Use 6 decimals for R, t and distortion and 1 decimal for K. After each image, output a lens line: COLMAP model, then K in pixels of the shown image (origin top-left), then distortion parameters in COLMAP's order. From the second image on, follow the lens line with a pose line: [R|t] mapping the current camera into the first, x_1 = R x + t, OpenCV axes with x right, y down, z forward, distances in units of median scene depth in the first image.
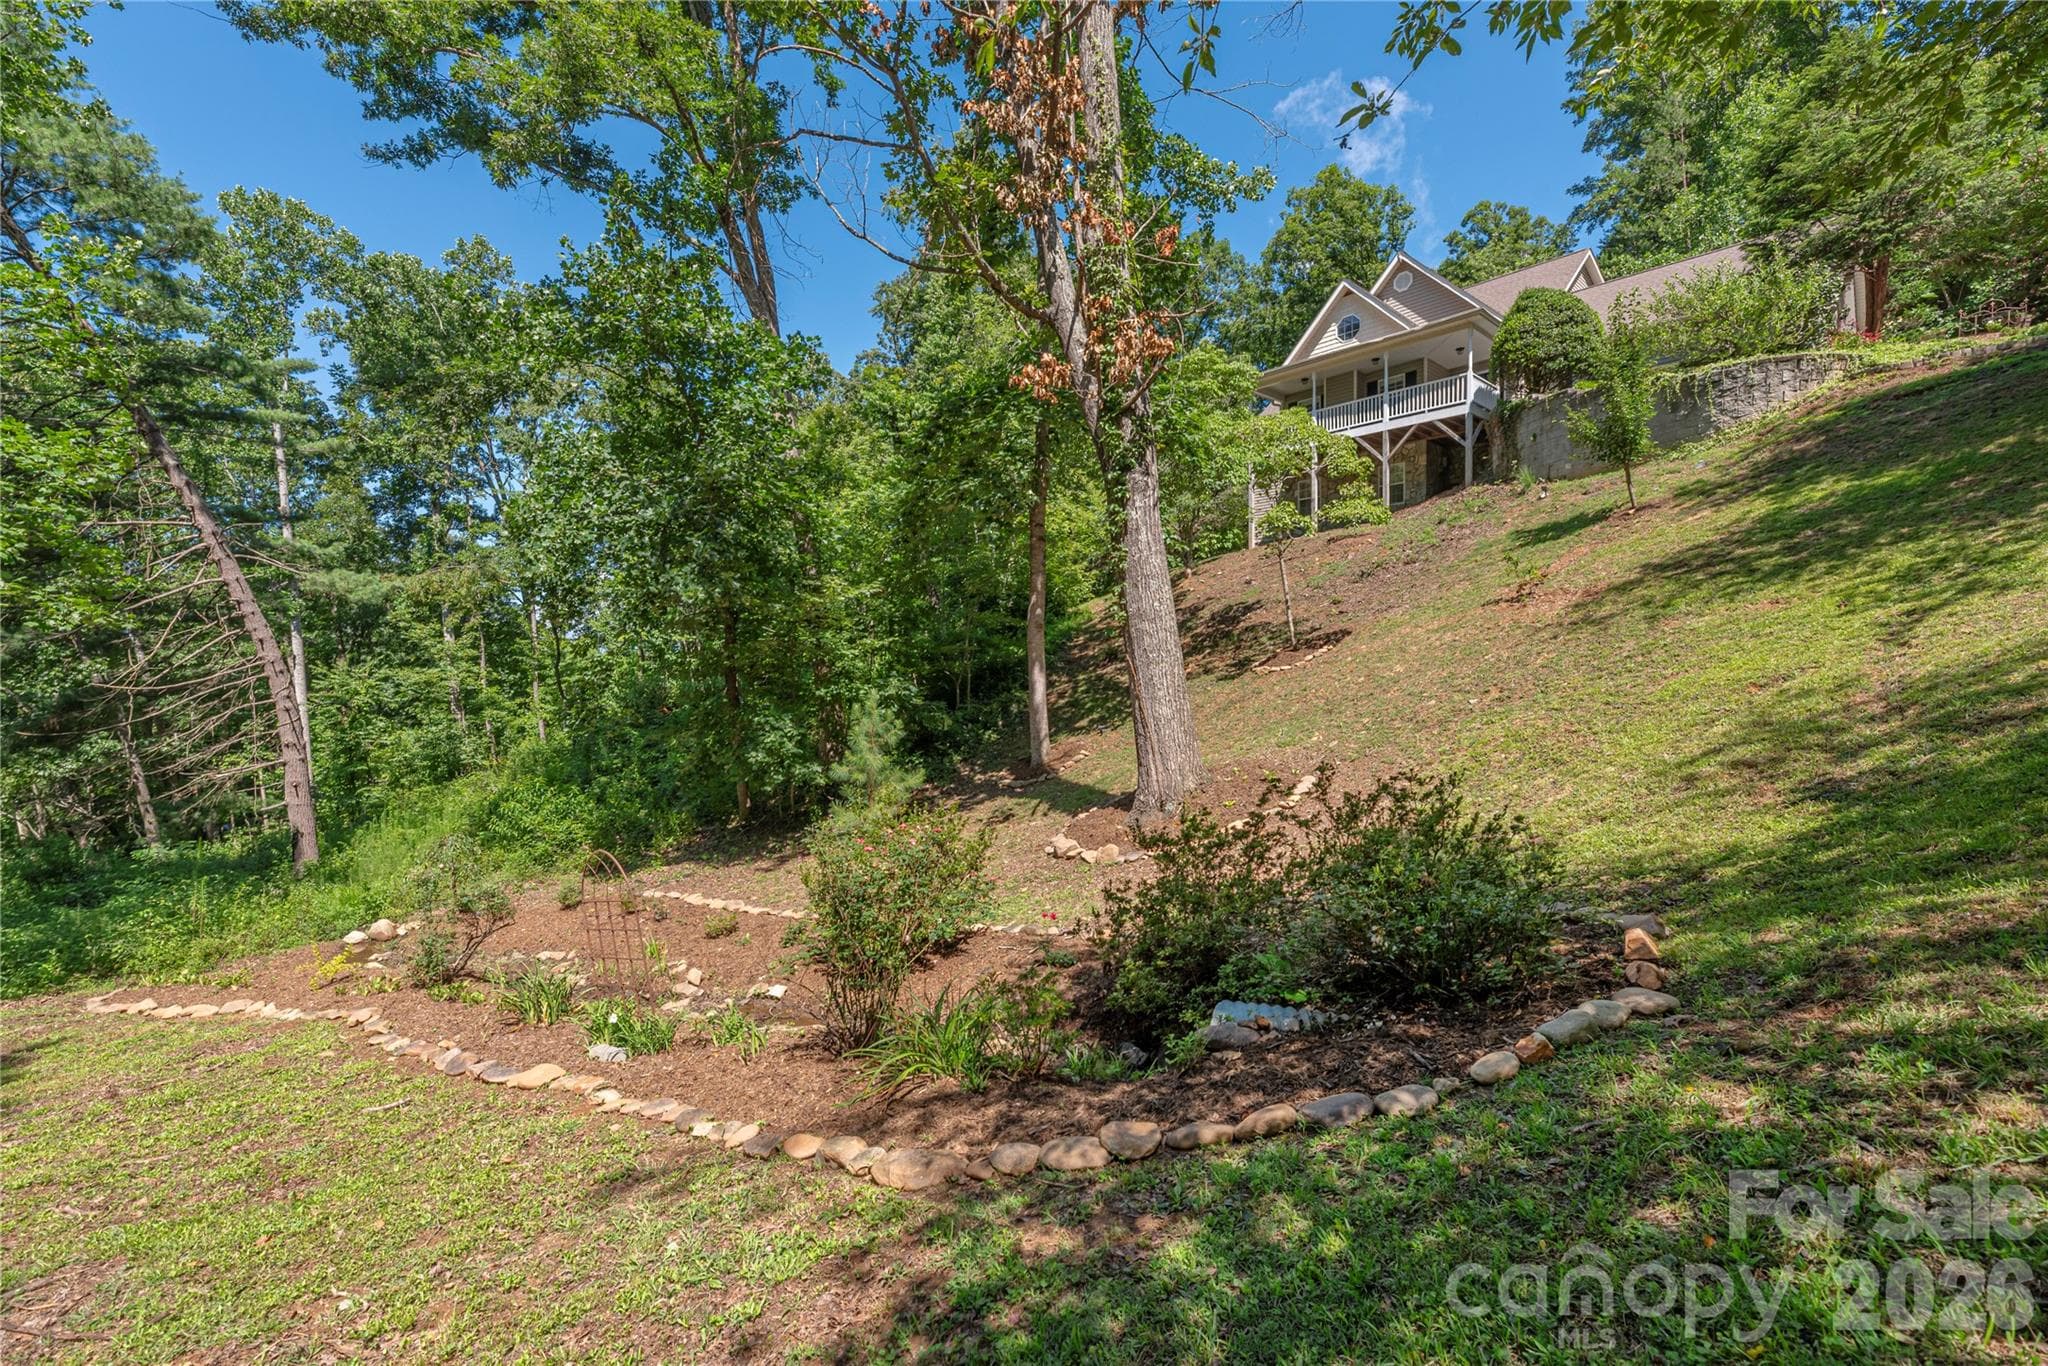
lens RADIAL K [[836.4, 0, 1022.7], [0, 836.4, 676.1], [0, 0, 1]] dist [-0.001369, -0.000463]
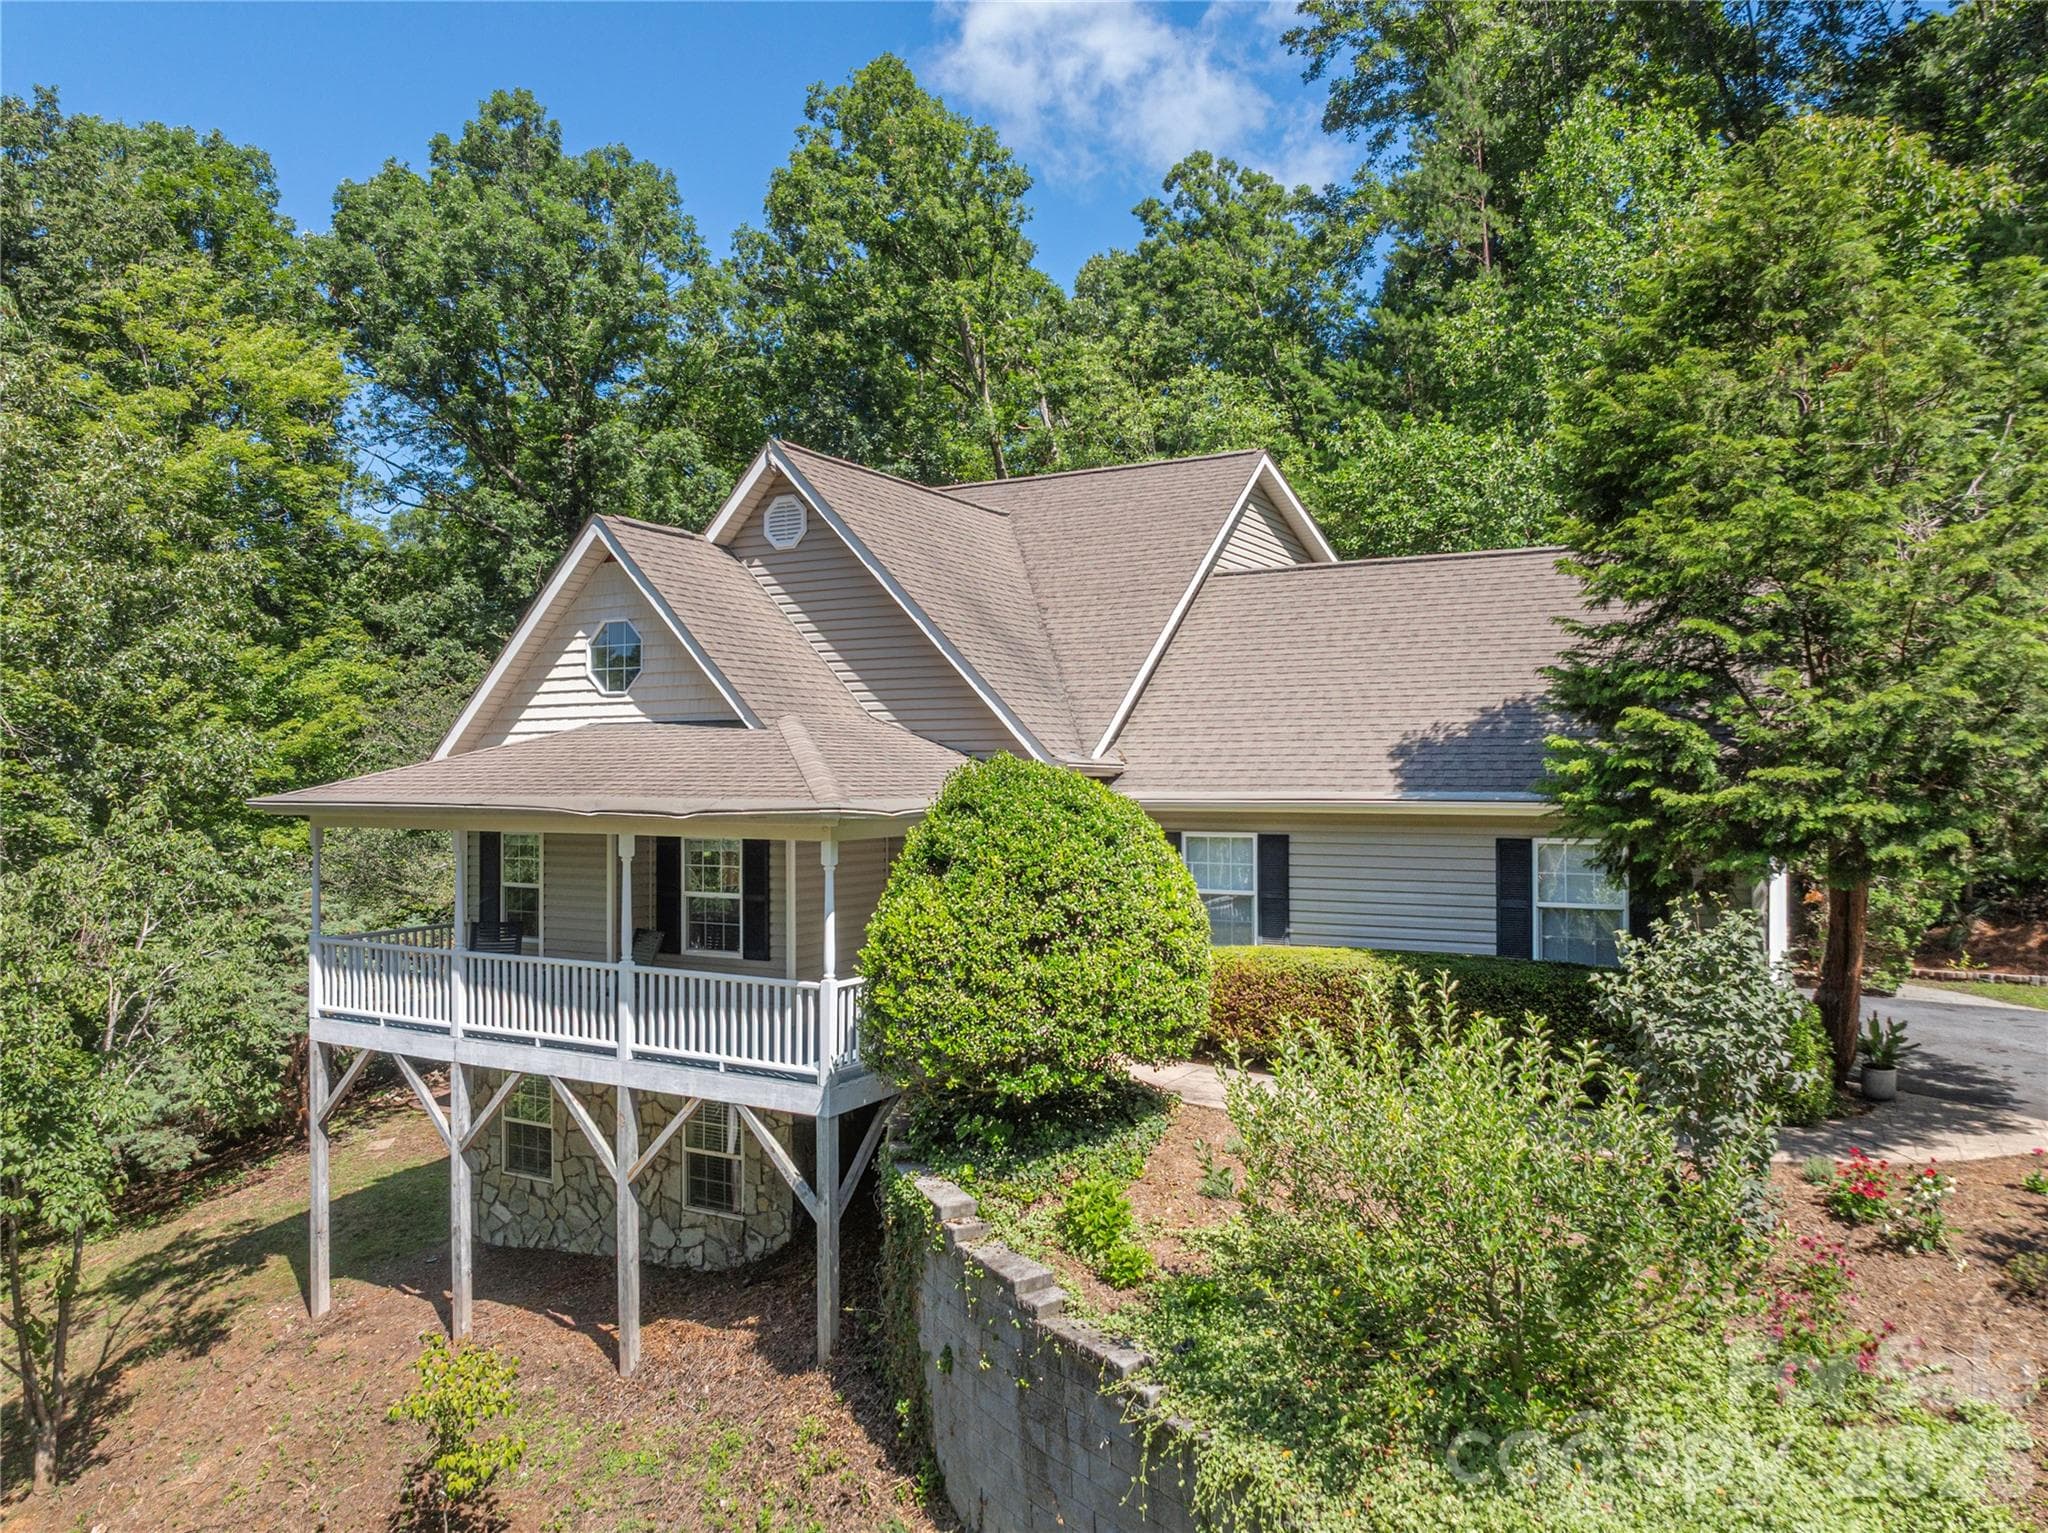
lens RADIAL K [[1426.2, 0, 1024.4], [0, 1426.2, 769.3], [0, 0, 1]] dist [-0.027726, -0.000926]
pose [[0.948693, 0.005677, 0.316147, 0.362741], [-0.001338, 0.999902, -0.013942, -0.360943], [-0.316195, 0.012804, 0.948608, 0.395927]]
